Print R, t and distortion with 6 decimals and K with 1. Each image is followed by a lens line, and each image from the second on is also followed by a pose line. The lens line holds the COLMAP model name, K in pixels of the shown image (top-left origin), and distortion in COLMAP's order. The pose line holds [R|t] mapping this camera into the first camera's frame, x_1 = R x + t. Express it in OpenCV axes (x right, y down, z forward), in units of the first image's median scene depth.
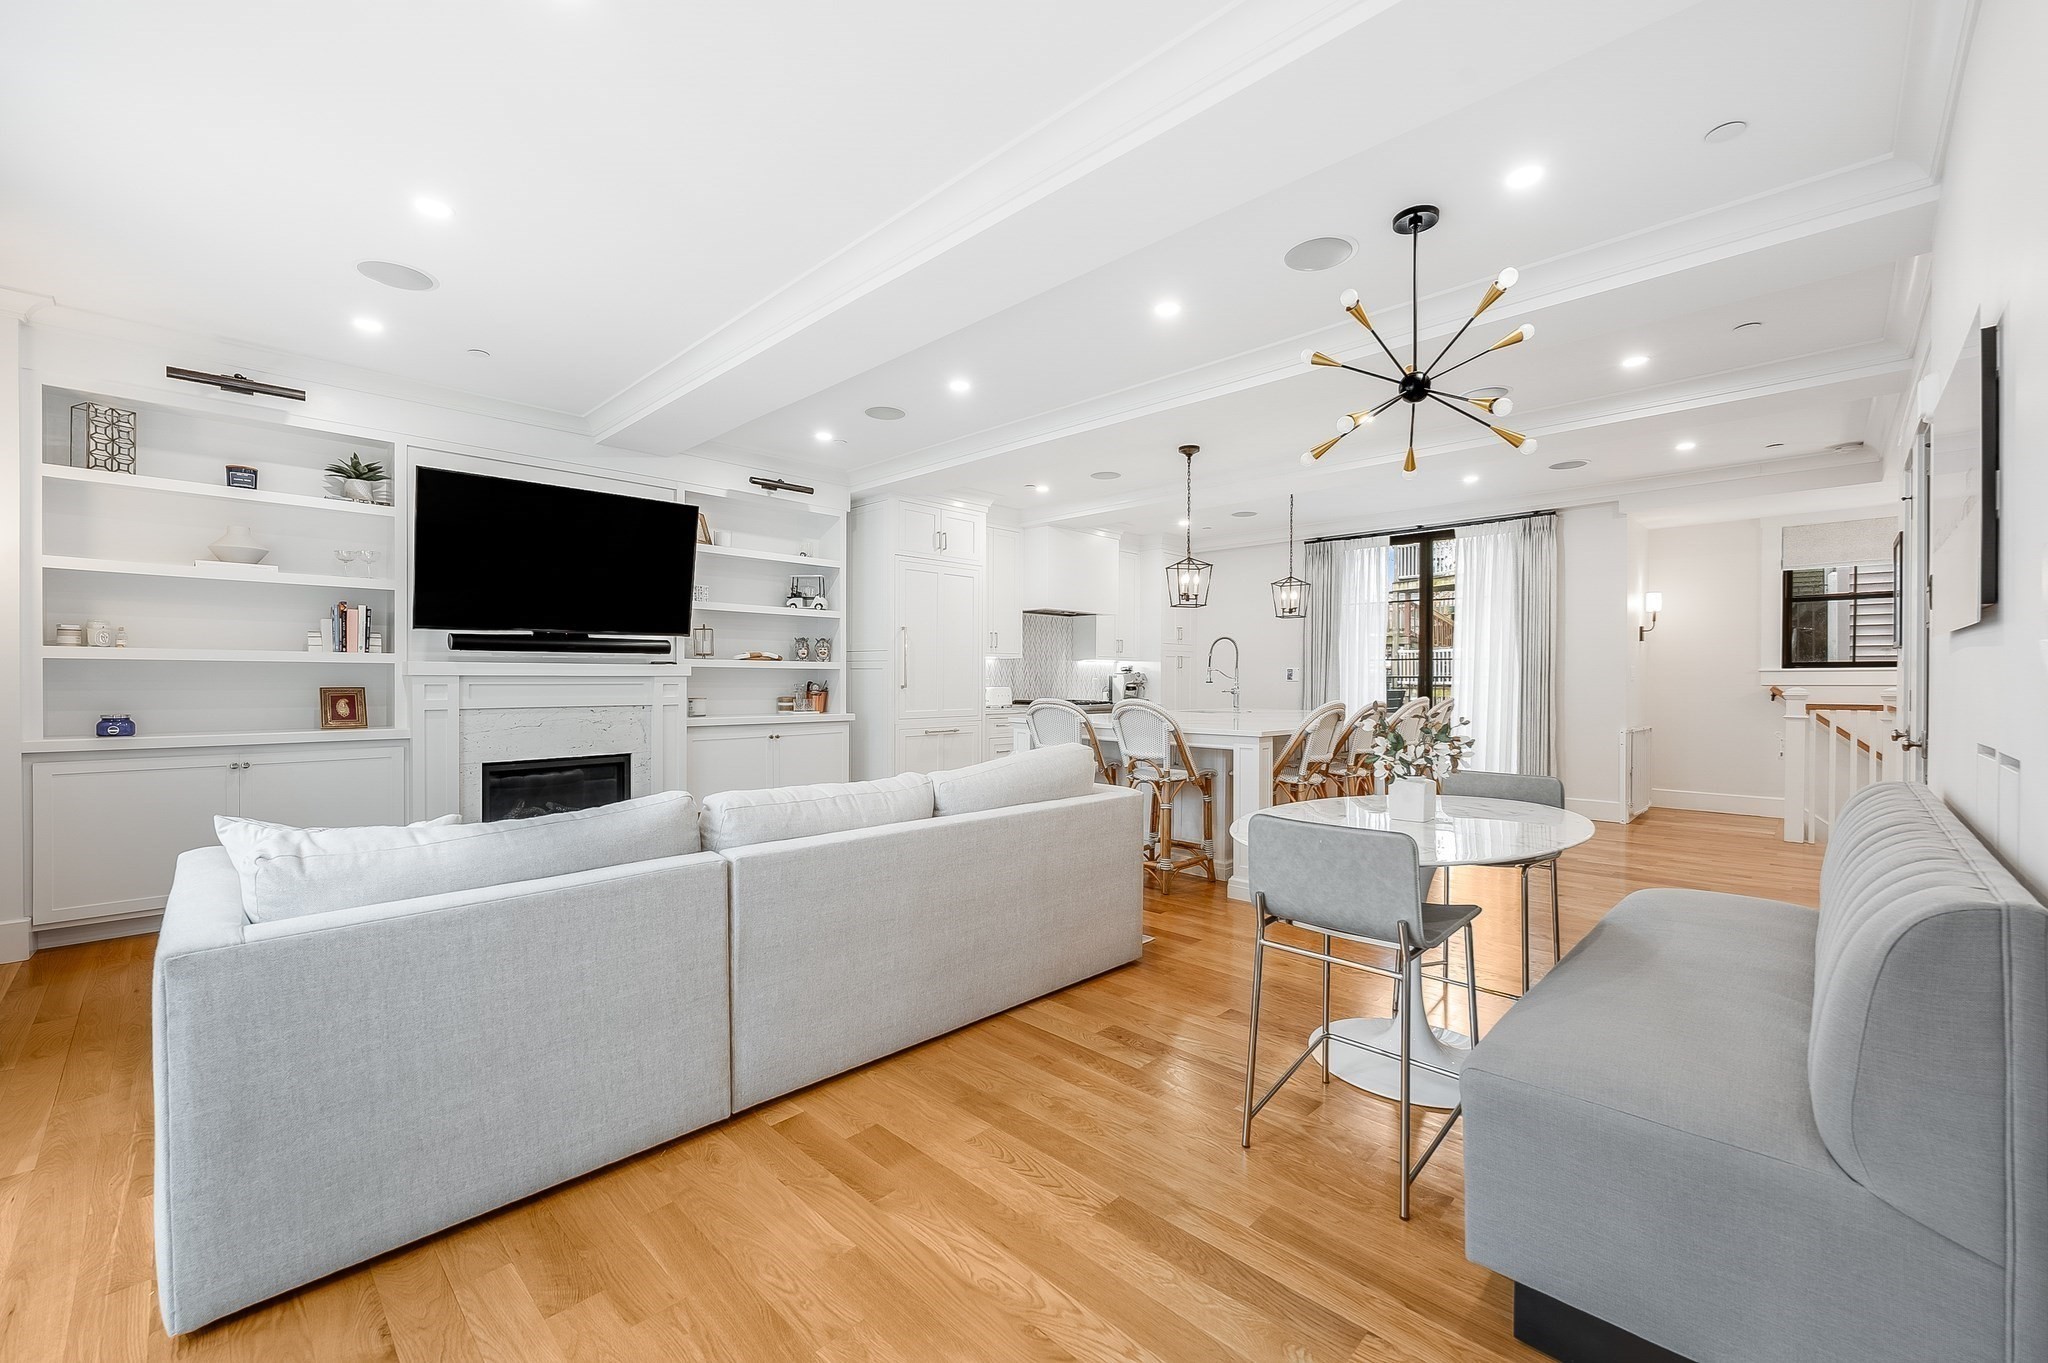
lens RADIAL K [[820.7, 0, 1024.0], [0, 820.7, 681.5], [0, 0, 1]] dist [-0.001036, 0.000323]
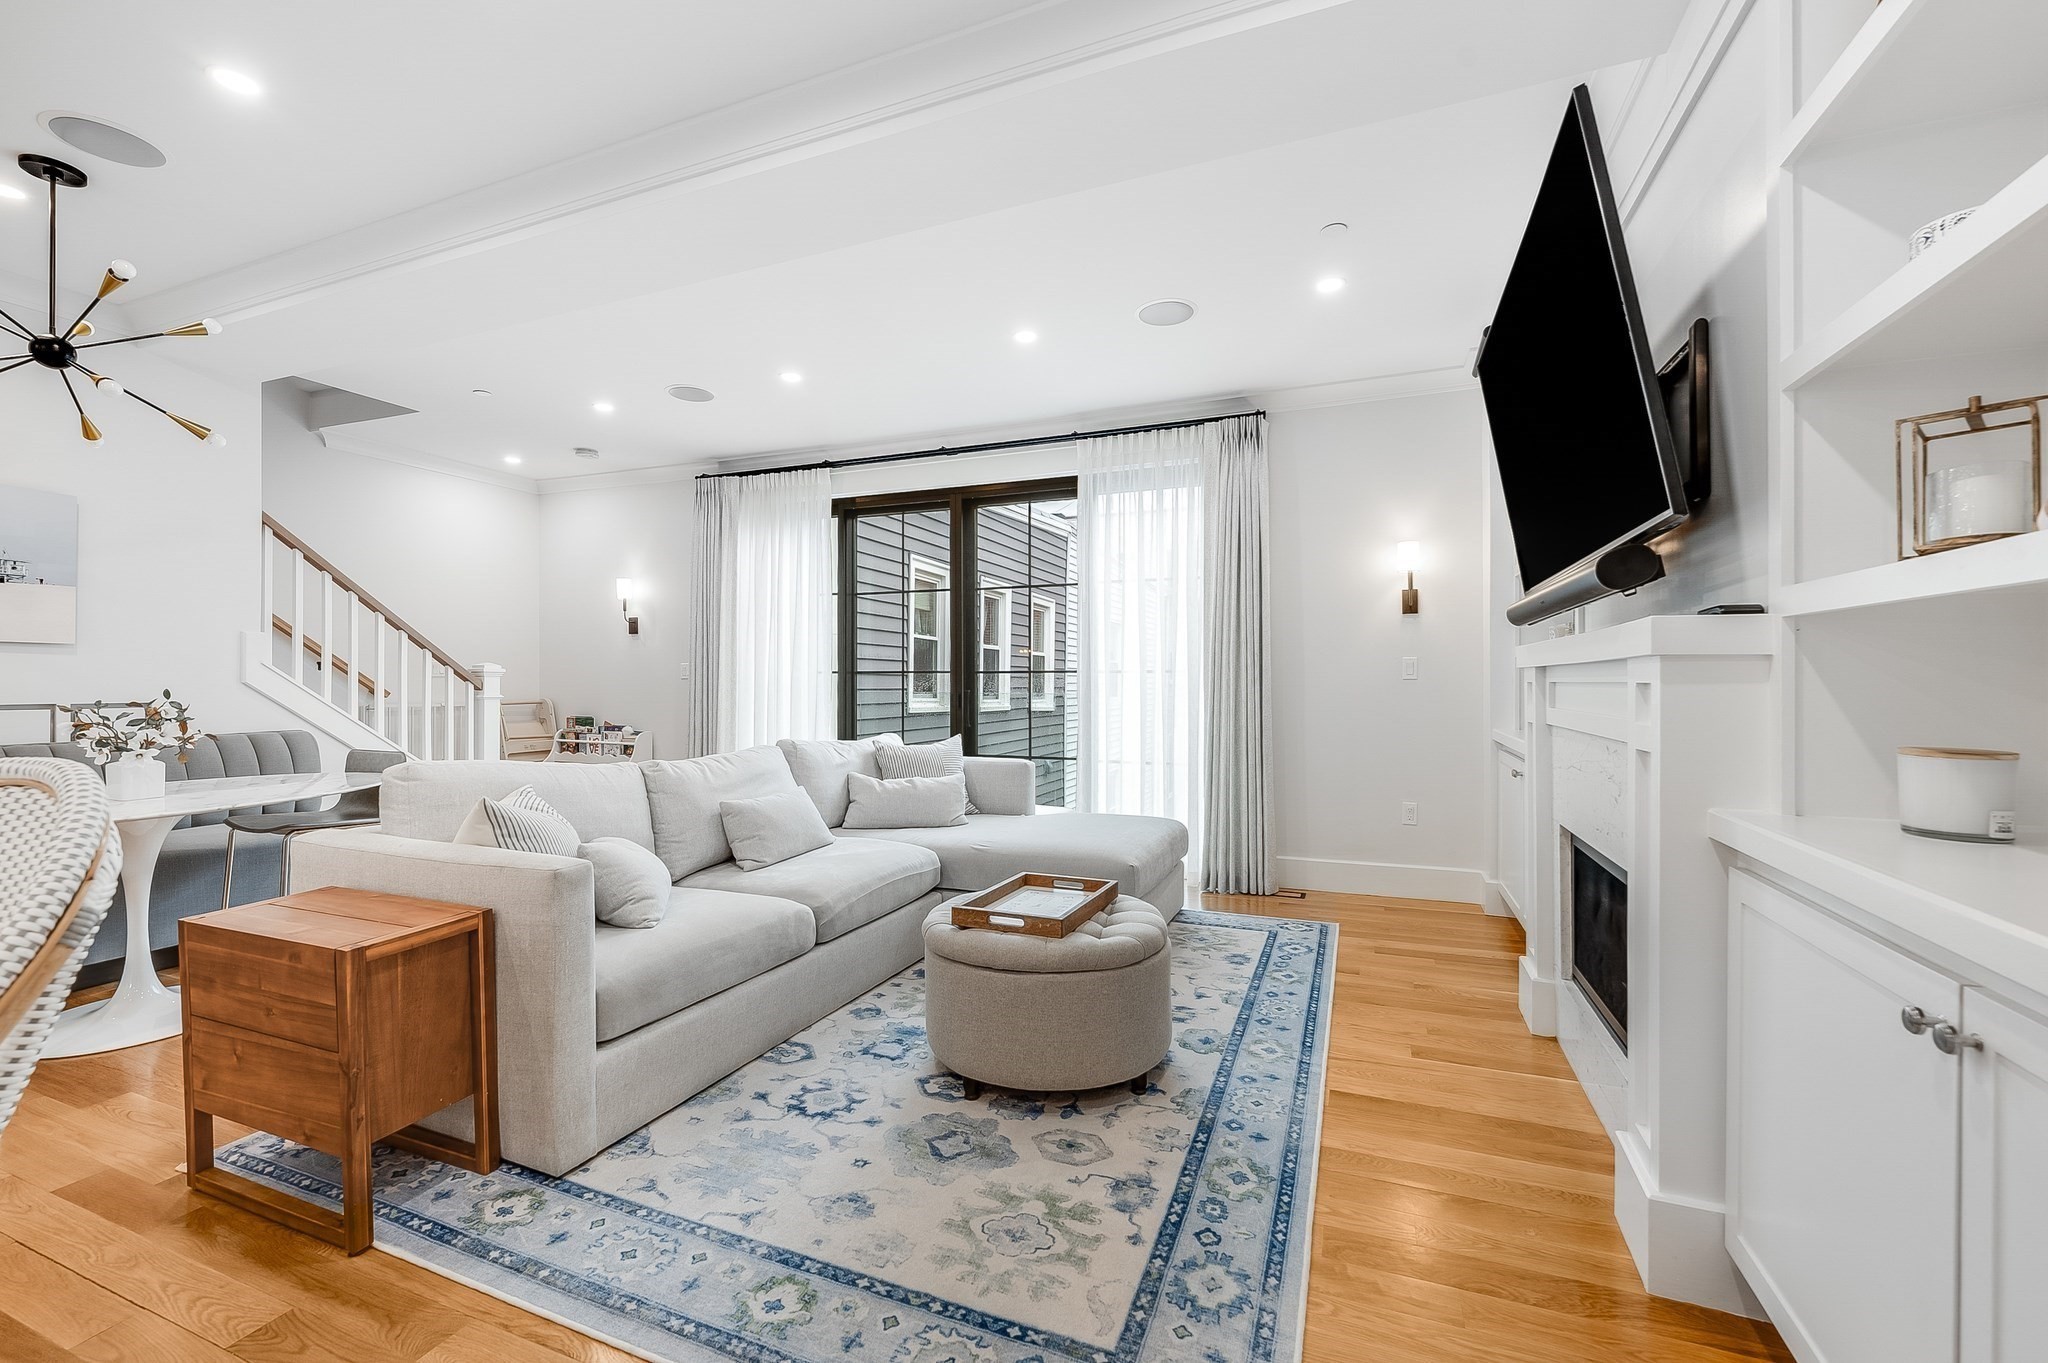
lens RADIAL K [[830.9, 0, 1024.0], [0, 830.9, 681.5], [0, 0, 1]] dist [-0.000581, -0.000181]
pose [[-0.926419, -0.002479, -0.376486, -0.096984], [-0.004234, 0.999984, 0.003834, 0.002099], [0.376471, 0.005146, -0.926414, 1.188651]]
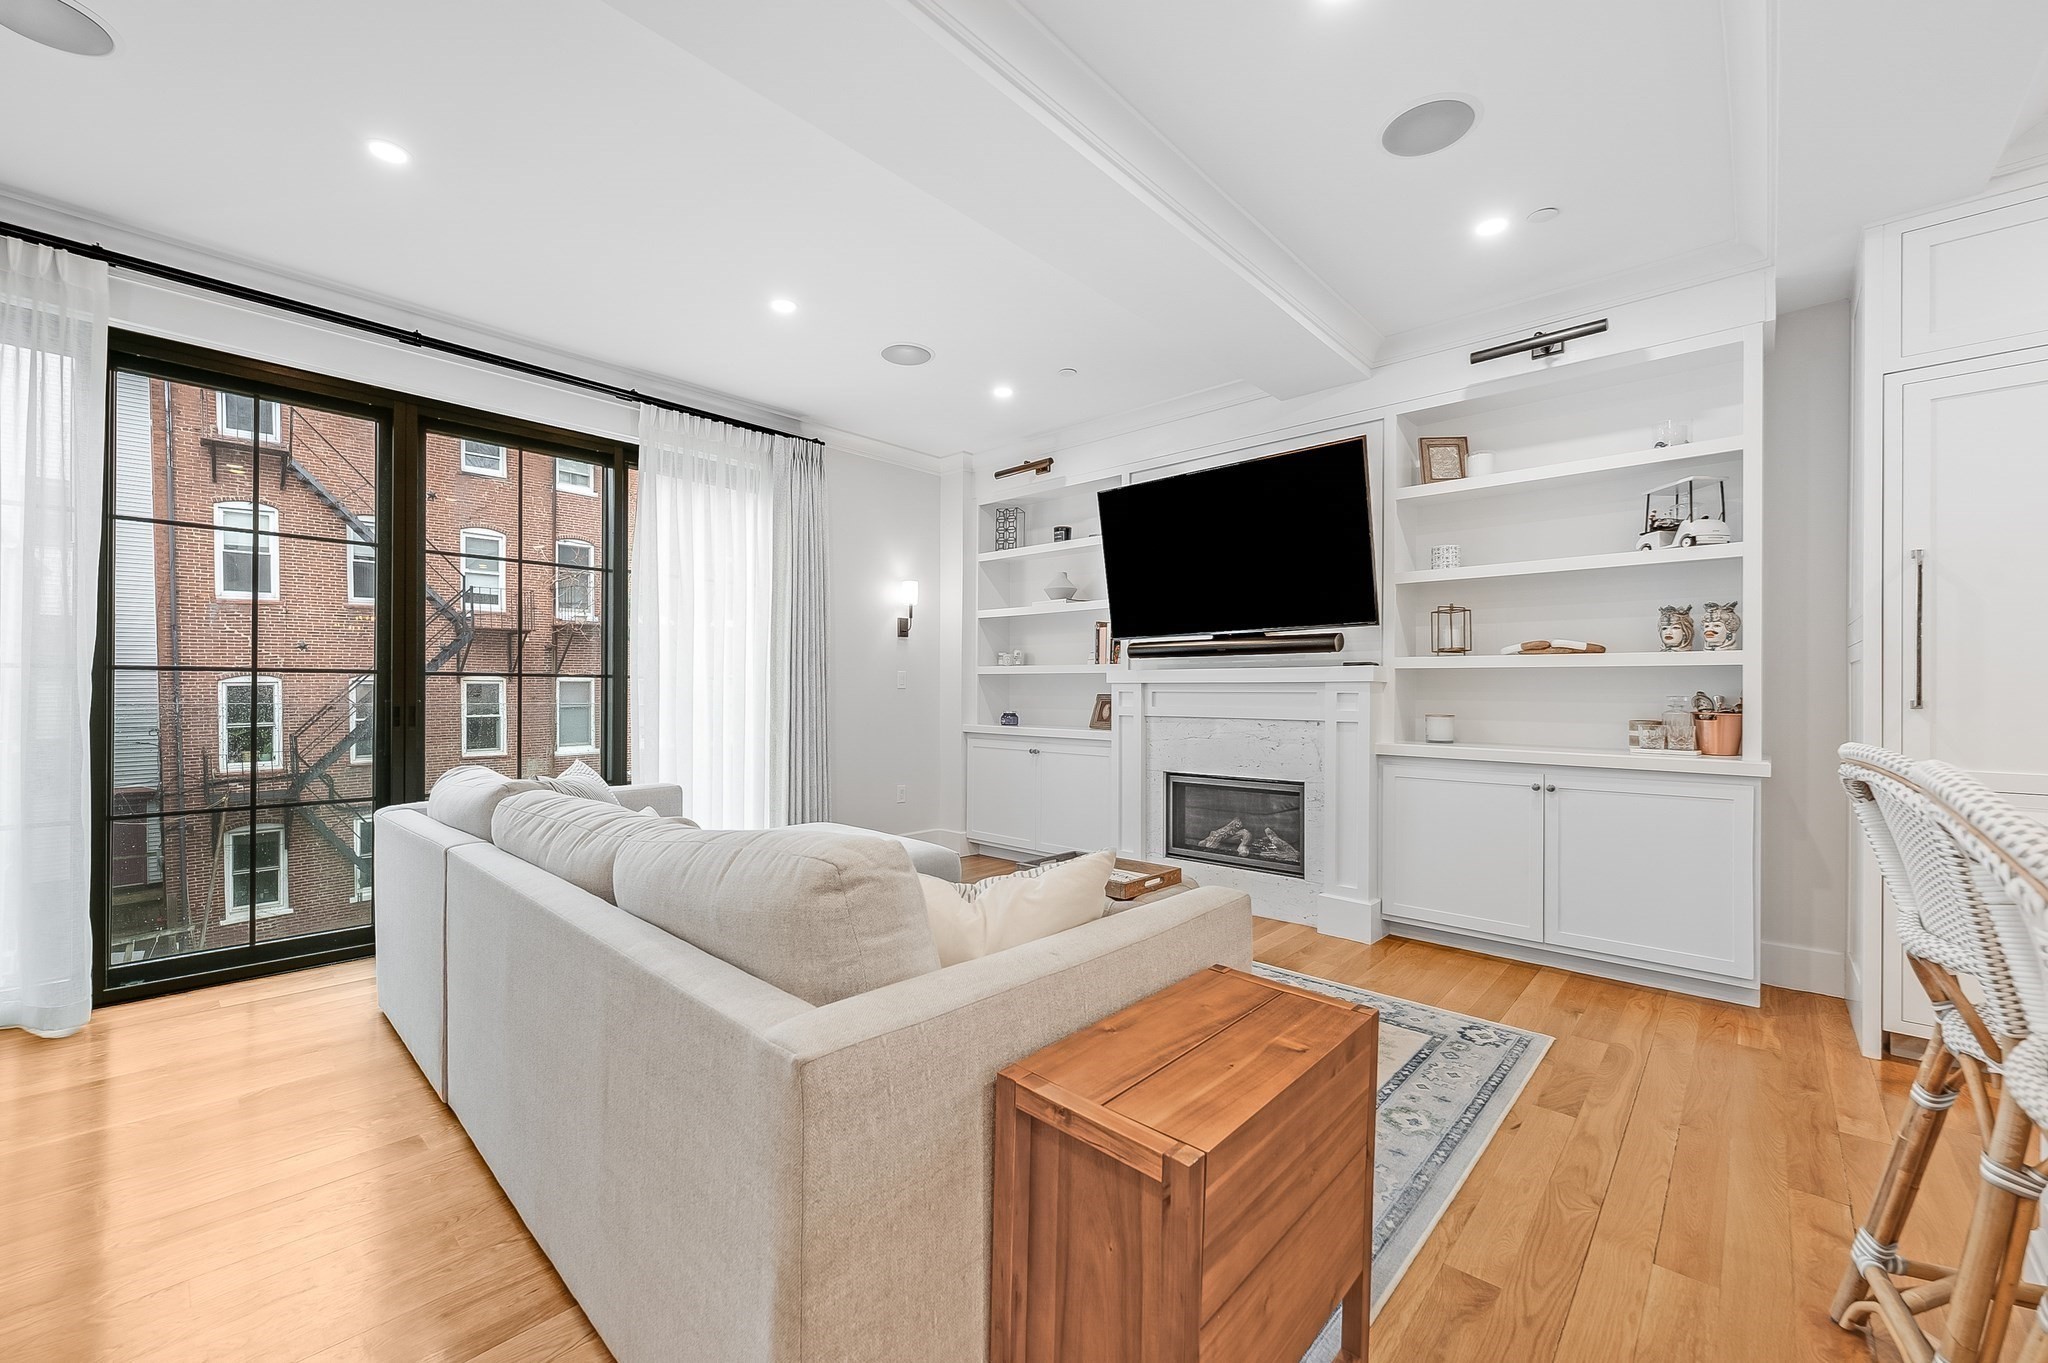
lens RADIAL K [[816.4, 0, 1021.1], [0, 816.4, 688.4], [0, 0, 1]] dist [-0.000973, -0.000109]
pose [[0.028514, -0.006362, -0.999573, 0.275405], [-0.009637, 0.999932, -0.006639, 0.006607], [0.999547, 0.009822, 0.028451, 0.685727]]
